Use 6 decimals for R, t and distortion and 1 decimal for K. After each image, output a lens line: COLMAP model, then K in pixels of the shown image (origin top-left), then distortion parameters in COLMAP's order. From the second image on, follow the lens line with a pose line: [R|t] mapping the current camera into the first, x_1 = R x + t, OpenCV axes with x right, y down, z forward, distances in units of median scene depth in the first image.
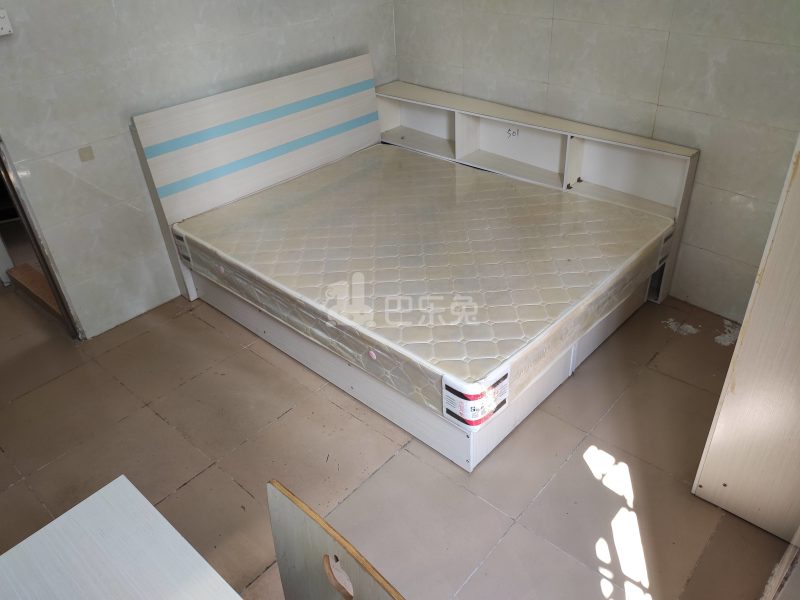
lens RADIAL K [[608.0, 0, 400.0], [0, 608.0, 300.0], [0, 0, 1]] dist [0.003032, 0.000828]
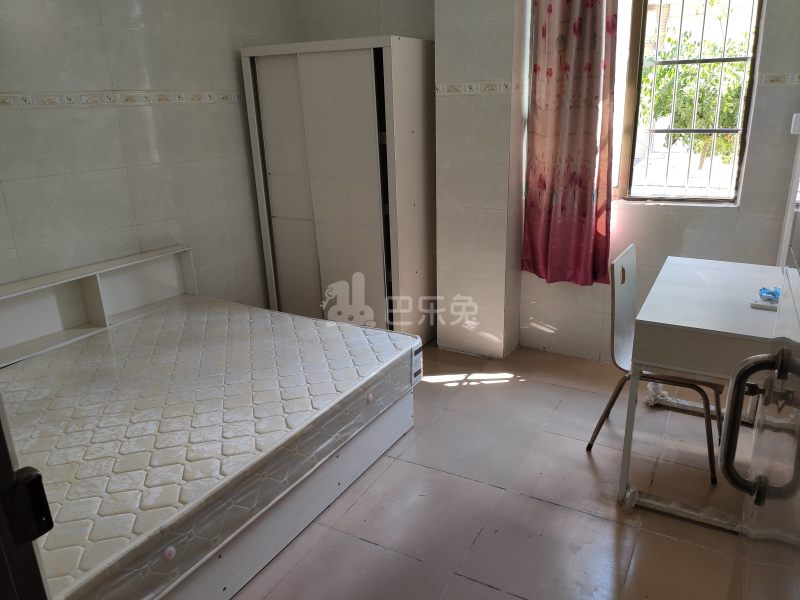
lens RADIAL K [[608.0, 0, 400.0], [0, 608.0, 300.0], [0, 0, 1]] dist [0.003032, 0.000828]
pose [[-0.239181, -0.243071, 0.940058, -1.036974], [0.557462, 0.758320, 0.337915, -0.386626], [-0.795002, 0.604870, -0.045873, 0.870439]]
